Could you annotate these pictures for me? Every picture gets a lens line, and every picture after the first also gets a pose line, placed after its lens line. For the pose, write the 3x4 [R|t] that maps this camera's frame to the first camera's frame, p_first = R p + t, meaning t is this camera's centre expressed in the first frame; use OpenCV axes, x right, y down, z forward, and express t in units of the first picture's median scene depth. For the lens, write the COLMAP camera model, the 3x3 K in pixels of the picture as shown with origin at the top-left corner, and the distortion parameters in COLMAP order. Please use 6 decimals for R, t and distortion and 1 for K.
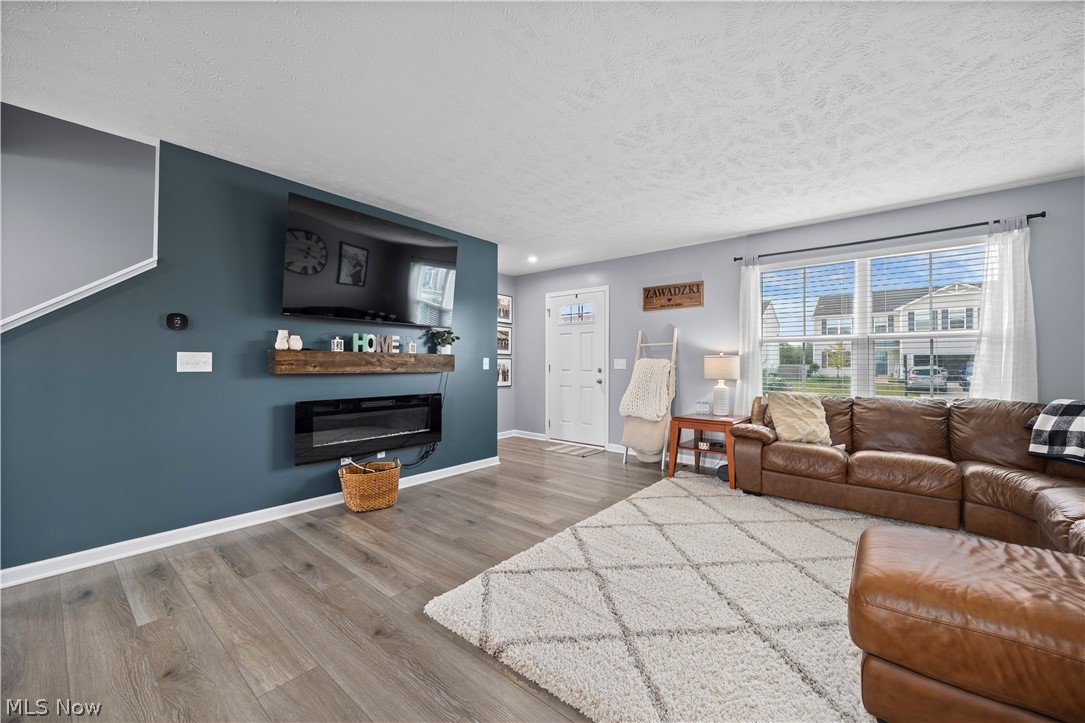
lens RADIAL K [[416.6, 0, 529.1], [0, 416.6, 359.3], [0, 0, 1]] dist [-0.007276, -0.000672]
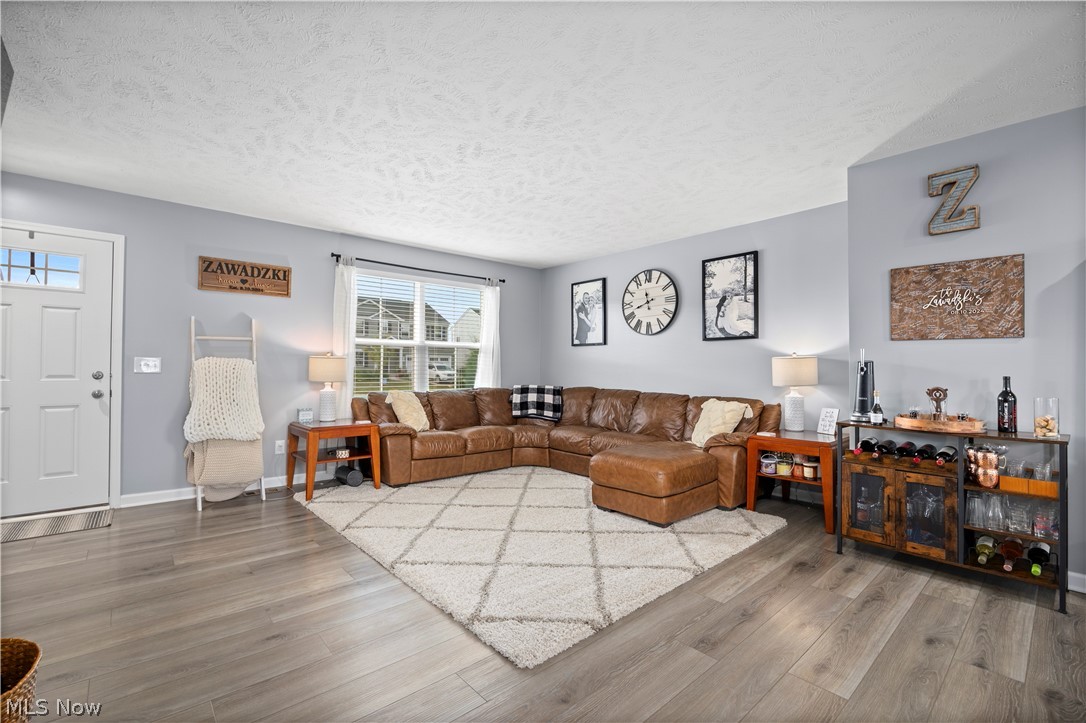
lens RADIAL K [[480.2, 0, 551.5], [0, 480.2, 357.7], [0, 0, 1]] dist [-0.019187, 0.001859]
pose [[0.135468, 0.014625, 0.990674, -0.653286], [-0.015256, 0.999803, -0.012674, -0.000061], [-0.990664, -0.013397, 0.135664, 0.454783]]
